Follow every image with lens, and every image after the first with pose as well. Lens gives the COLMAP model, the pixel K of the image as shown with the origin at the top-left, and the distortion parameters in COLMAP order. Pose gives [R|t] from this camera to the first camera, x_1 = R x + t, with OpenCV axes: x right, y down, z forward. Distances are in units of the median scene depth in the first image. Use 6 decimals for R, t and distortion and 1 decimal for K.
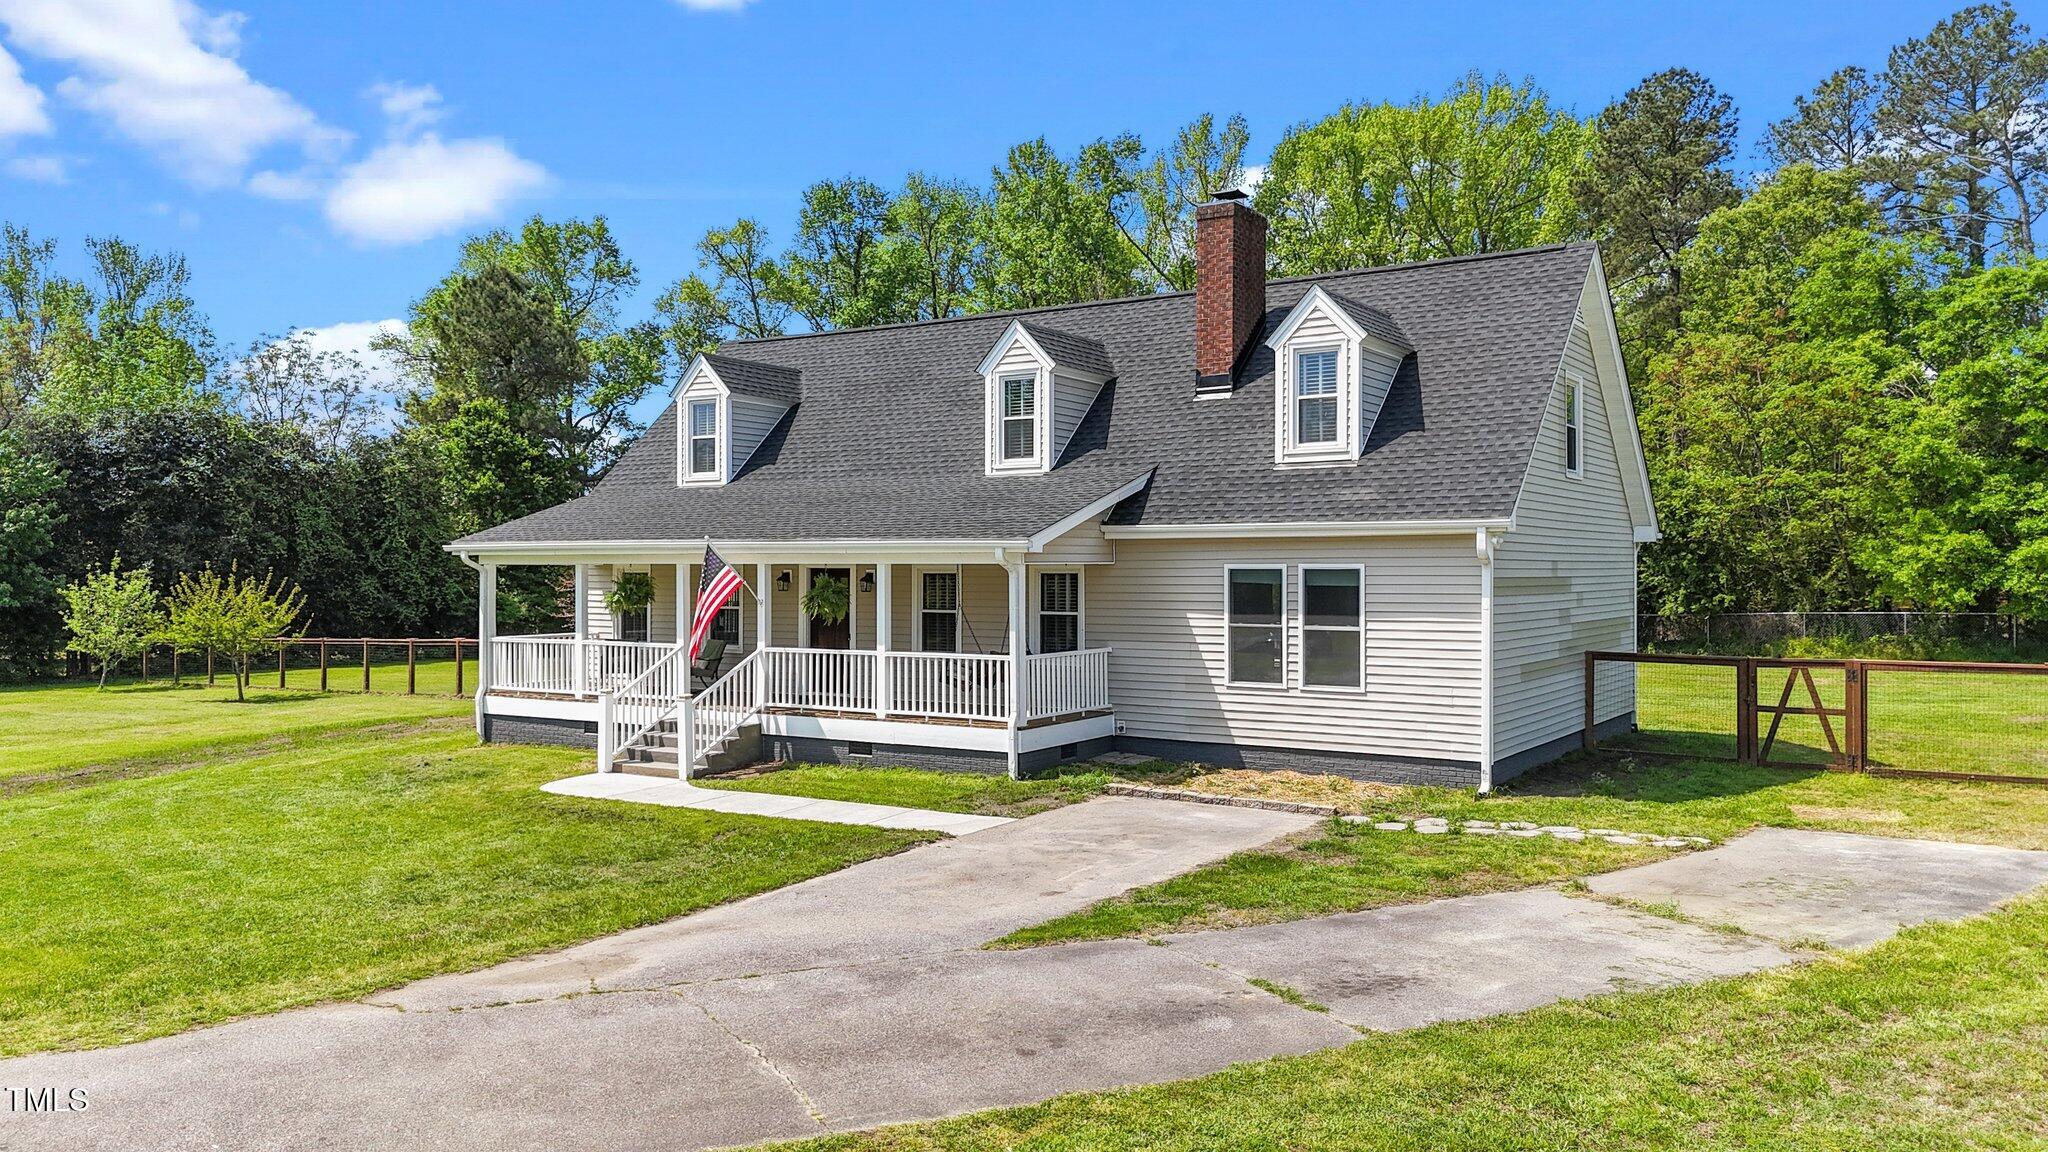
lens RADIAL K [[1471.0, 0, 1024.0], [0, 1471.0, 576.0], [0, 0, 1]] dist [0.004671, 0.000503]
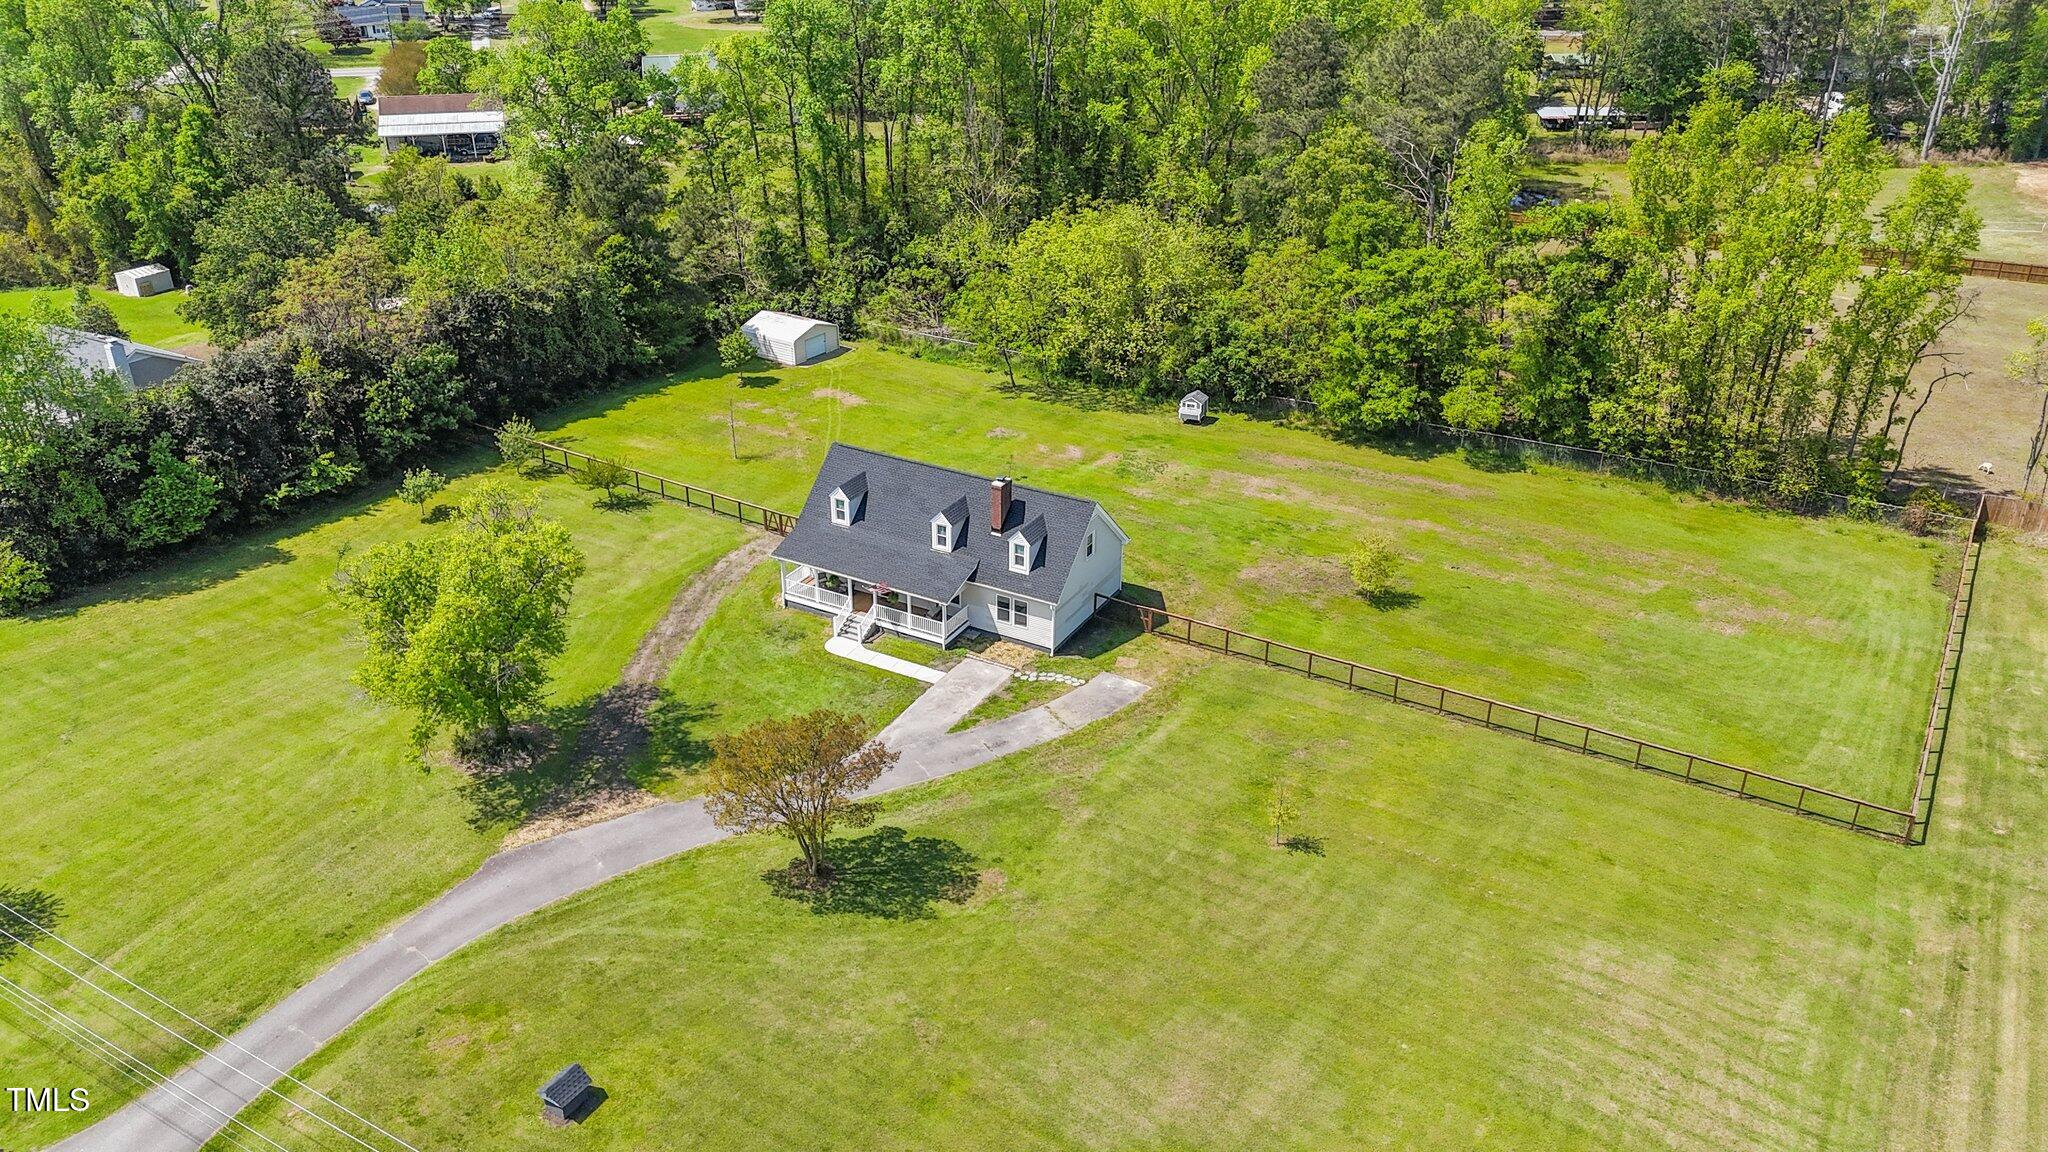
lens RADIAL K [[1471.0, 0, 1024.0], [0, 1471.0, 576.0], [0, 0, 1]] dist [0.004671, 0.000503]
pose [[0.997092, -0.030216, 0.069965, -0.064343], [-0.006368, 0.881803, 0.471576, -1.903004], [-0.075945, -0.470650, 0.879046, -2.447654]]
